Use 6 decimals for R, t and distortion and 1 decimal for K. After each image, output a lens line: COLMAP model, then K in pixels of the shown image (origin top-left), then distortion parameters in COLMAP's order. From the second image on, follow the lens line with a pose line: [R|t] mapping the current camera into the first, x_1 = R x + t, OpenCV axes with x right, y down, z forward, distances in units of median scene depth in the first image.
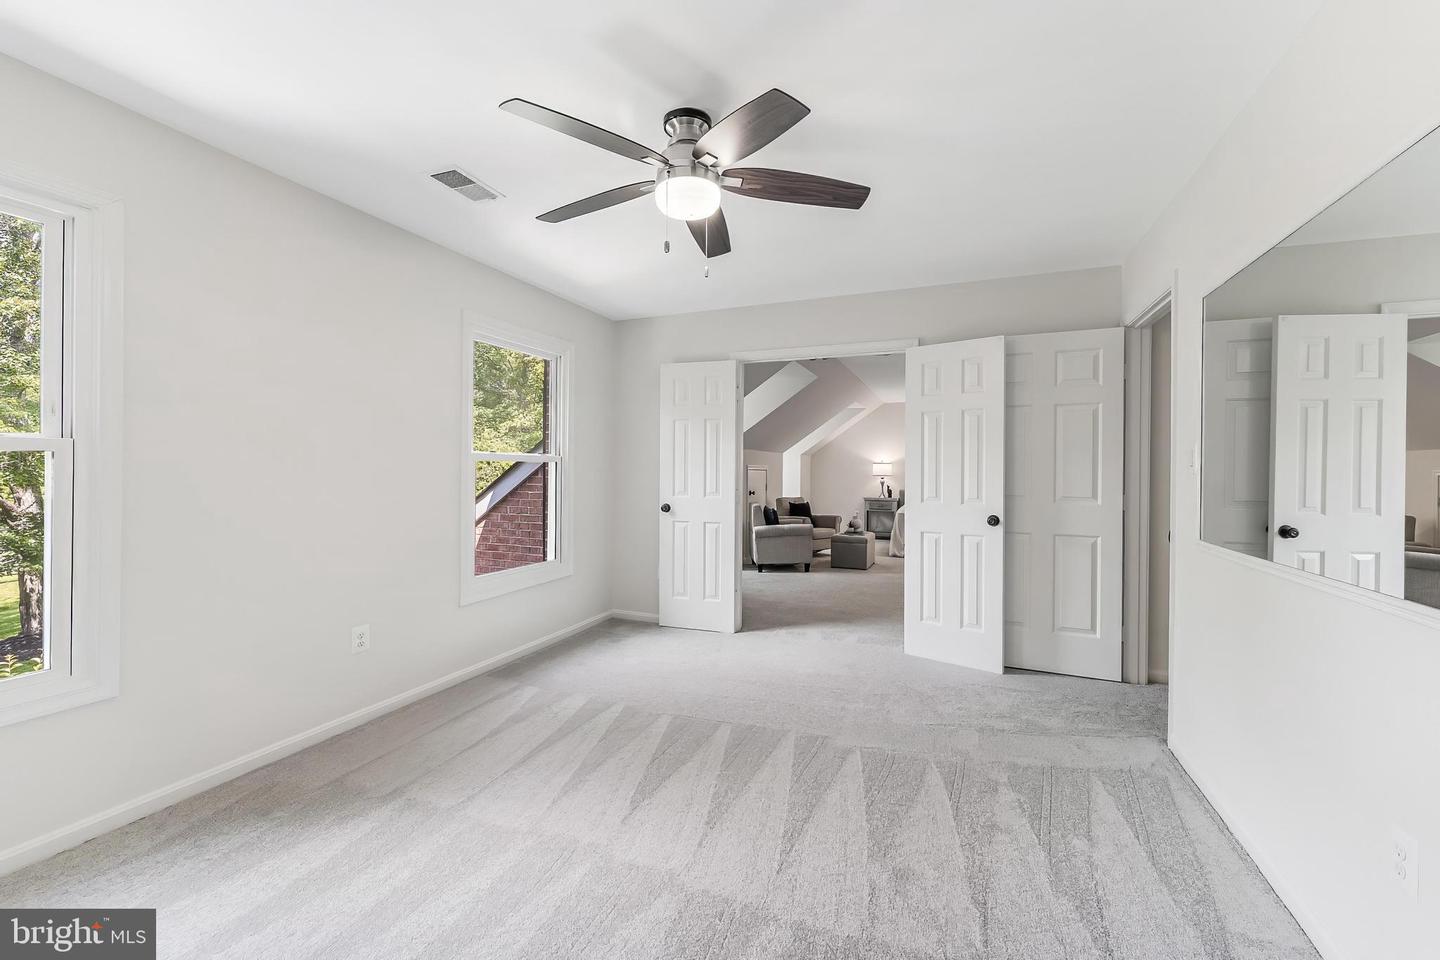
lens RADIAL K [[576.4, 0, 728.2], [0, 576.4, 472.2], [0, 0, 1]] dist [0.000195, 0.000107]
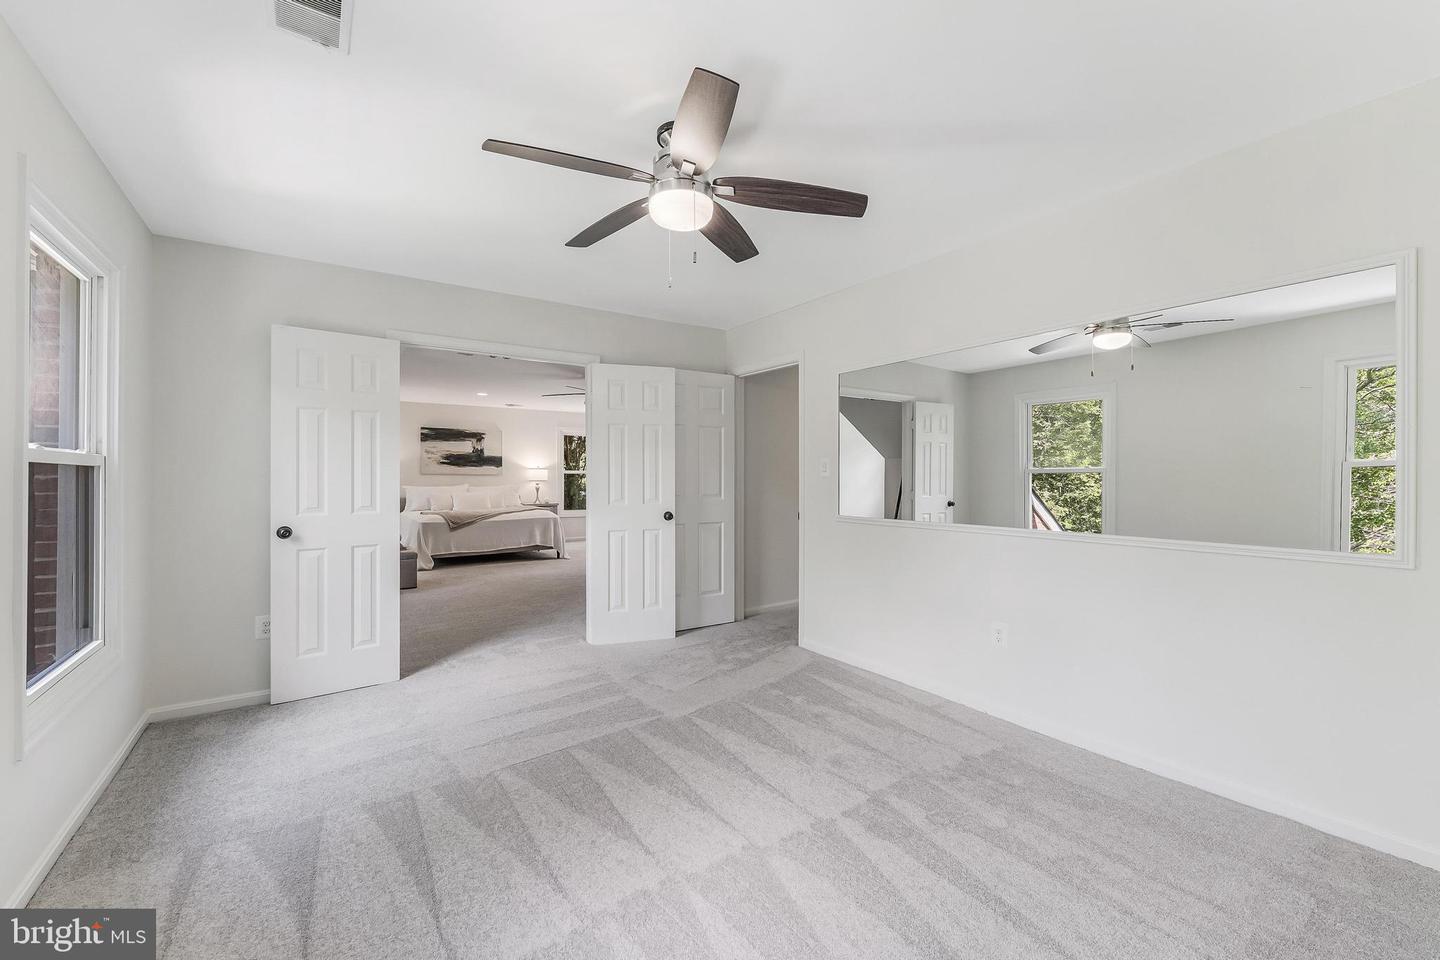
lens RADIAL K [[584.4, 0, 717.3], [0, 584.4, 475.3], [0, 0, 1]] dist [0.000619, 0.000013]
pose [[0.548128, -0.007674, 0.836359, -0.562833], [0.009091, 0.999953, 0.003217, -0.006813], [-0.836345, 0.005840, 0.548172, 0.236224]]
